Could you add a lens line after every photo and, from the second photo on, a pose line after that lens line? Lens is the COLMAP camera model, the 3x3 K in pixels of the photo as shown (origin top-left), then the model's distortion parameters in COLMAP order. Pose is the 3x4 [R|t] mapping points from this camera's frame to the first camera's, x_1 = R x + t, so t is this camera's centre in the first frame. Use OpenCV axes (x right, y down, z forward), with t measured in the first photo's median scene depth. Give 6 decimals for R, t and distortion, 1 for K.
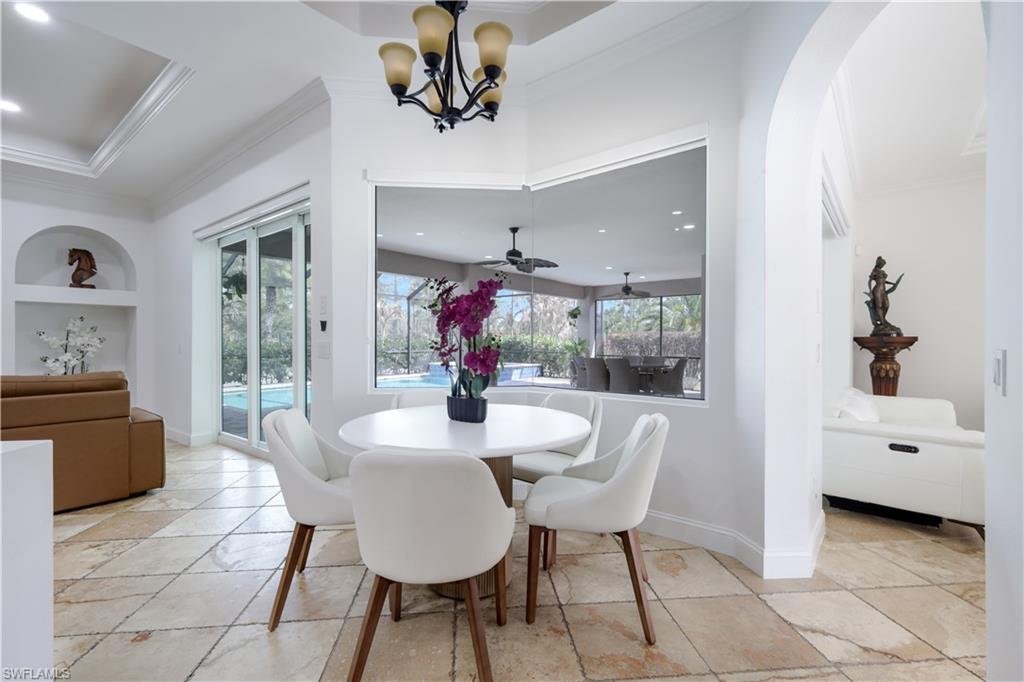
lens RADIAL K [[457.1, 0, 510.7], [0, 457.1, 338.6], [0, 0, 1]] dist [0.004487, 0.000269]
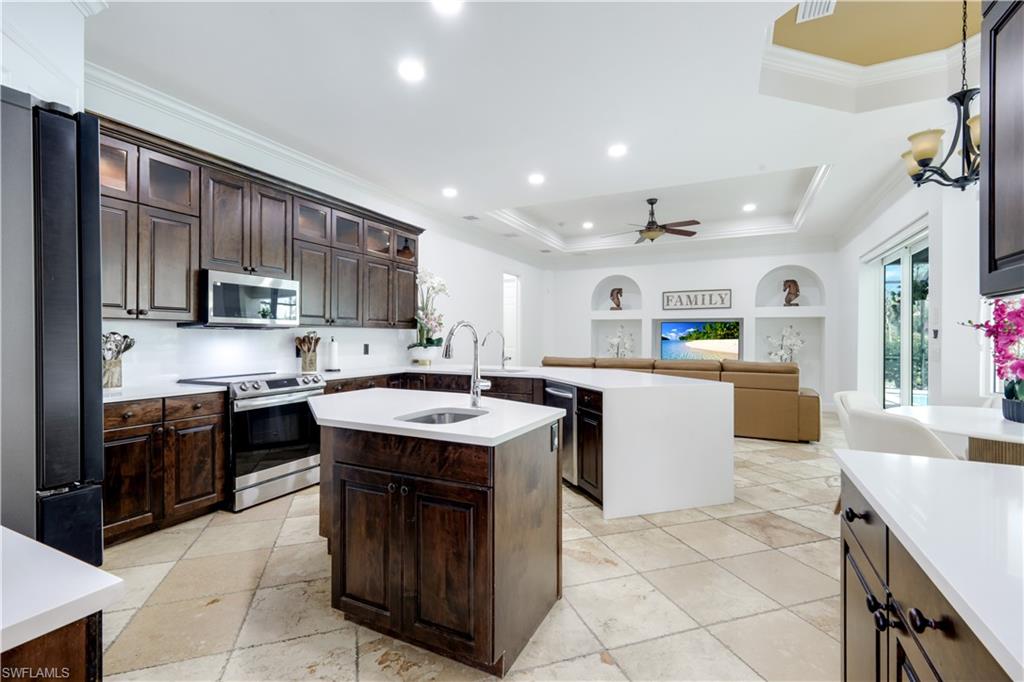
lens RADIAL K [[457.1, 0, 510.7], [0, 457.1, 338.6], [0, 0, 1]] dist [0.004487, 0.000269]
pose [[0.217341, 0.006819, -0.976072, 0.314309], [-0.004966, 0.999970, 0.005880, -0.010788], [0.976083, 0.003569, 0.217368, -0.201489]]
